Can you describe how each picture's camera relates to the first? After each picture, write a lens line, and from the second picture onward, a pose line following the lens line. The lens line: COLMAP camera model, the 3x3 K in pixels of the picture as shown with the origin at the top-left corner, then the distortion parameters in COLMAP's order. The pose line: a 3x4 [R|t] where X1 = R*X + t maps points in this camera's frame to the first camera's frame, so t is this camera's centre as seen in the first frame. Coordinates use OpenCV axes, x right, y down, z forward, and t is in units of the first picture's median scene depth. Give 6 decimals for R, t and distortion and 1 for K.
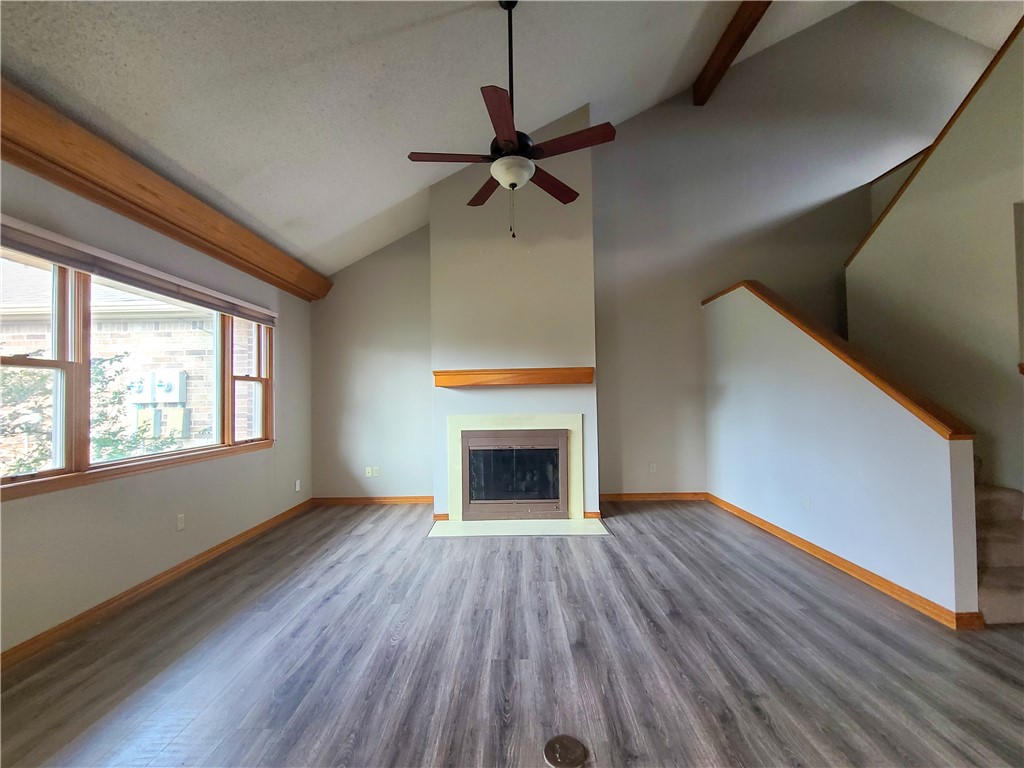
lens RADIAL K [[418.8, 0, 506.8], [0, 418.8, 388.4], [0, 0, 1]] dist [0.002142, -0.000717]
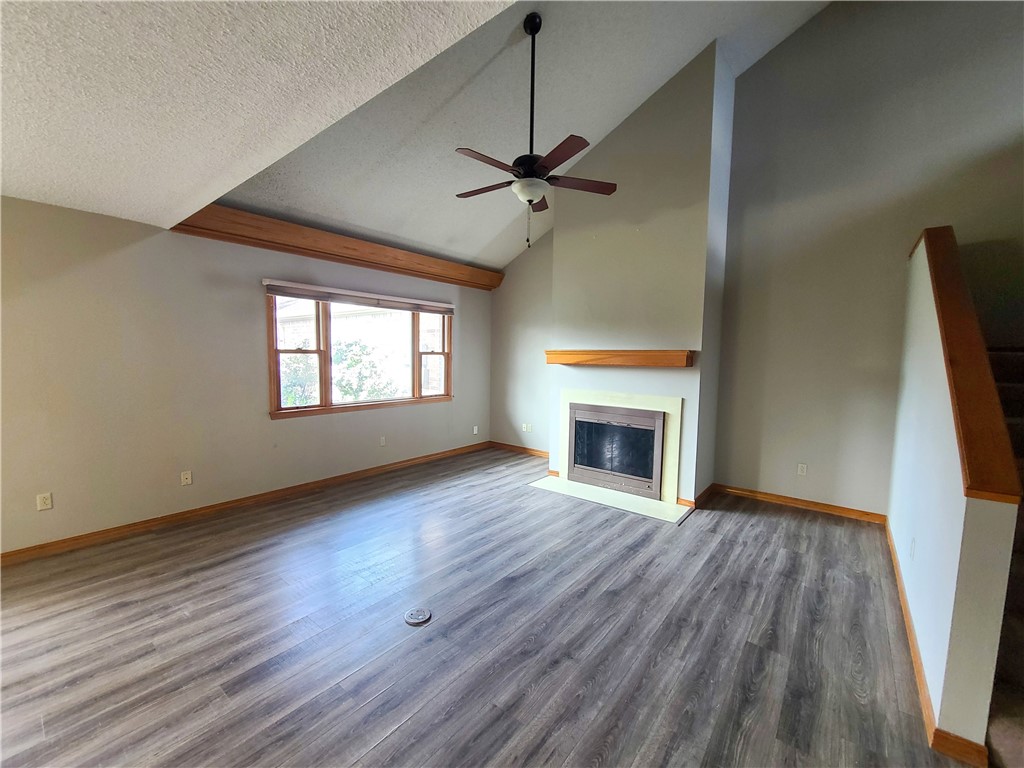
lens RADIAL K [[418.8, 0, 506.8], [0, 418.8, 388.4], [0, 0, 1]] dist [0.002142, -0.000717]
pose [[0.784215, 0.078592, -0.615491, 0.601098], [-0.013127, 0.993825, 0.110176, -0.080830], [0.620350, -0.078322, 0.780405, 0.011965]]
